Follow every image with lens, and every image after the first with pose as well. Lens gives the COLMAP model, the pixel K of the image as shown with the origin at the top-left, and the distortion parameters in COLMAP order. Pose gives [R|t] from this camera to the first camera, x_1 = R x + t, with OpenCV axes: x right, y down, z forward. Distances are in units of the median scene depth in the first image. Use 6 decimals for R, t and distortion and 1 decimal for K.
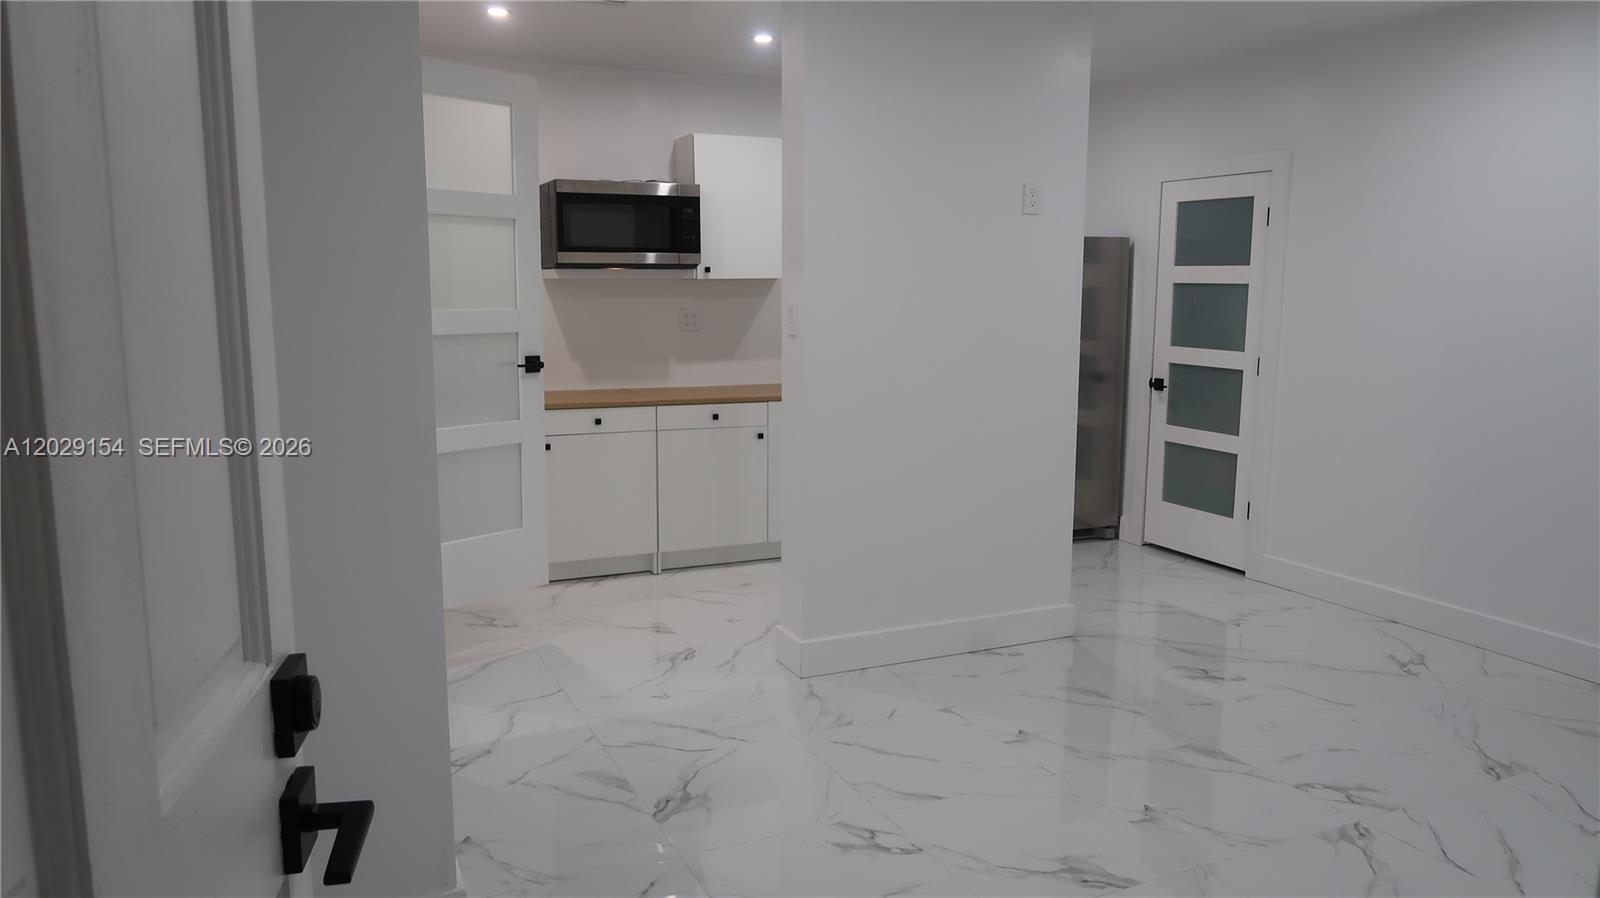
lens RADIAL K [[1118.0, 0, 809.1], [0, 1118.0, 444.9], [0, 0, 1]] dist [-0.013377, 0.000706]
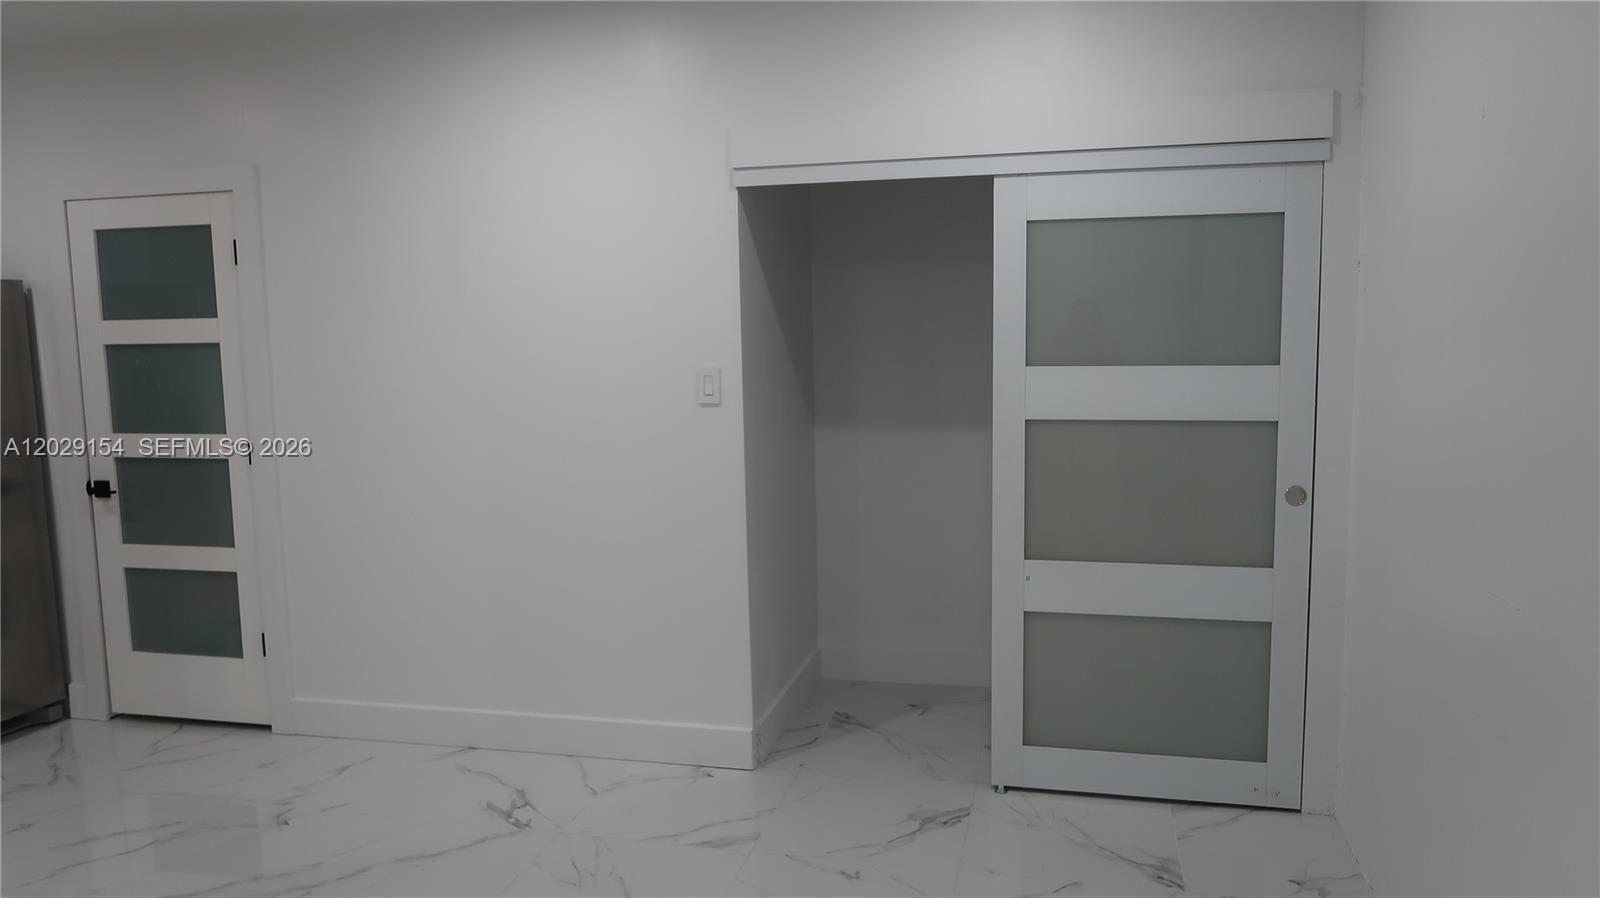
lens RADIAL K [[1118.0, 0, 809.1], [0, 1118.0, 444.9], [0, 0, 1]] dist [-0.013377, 0.000706]
pose [[0.632949, -0.103604, 0.767230, 0.062877], [0.138045, 0.990227, 0.019832, -0.034979], [-0.761787, 0.093360, 0.641065, 0.216876]]
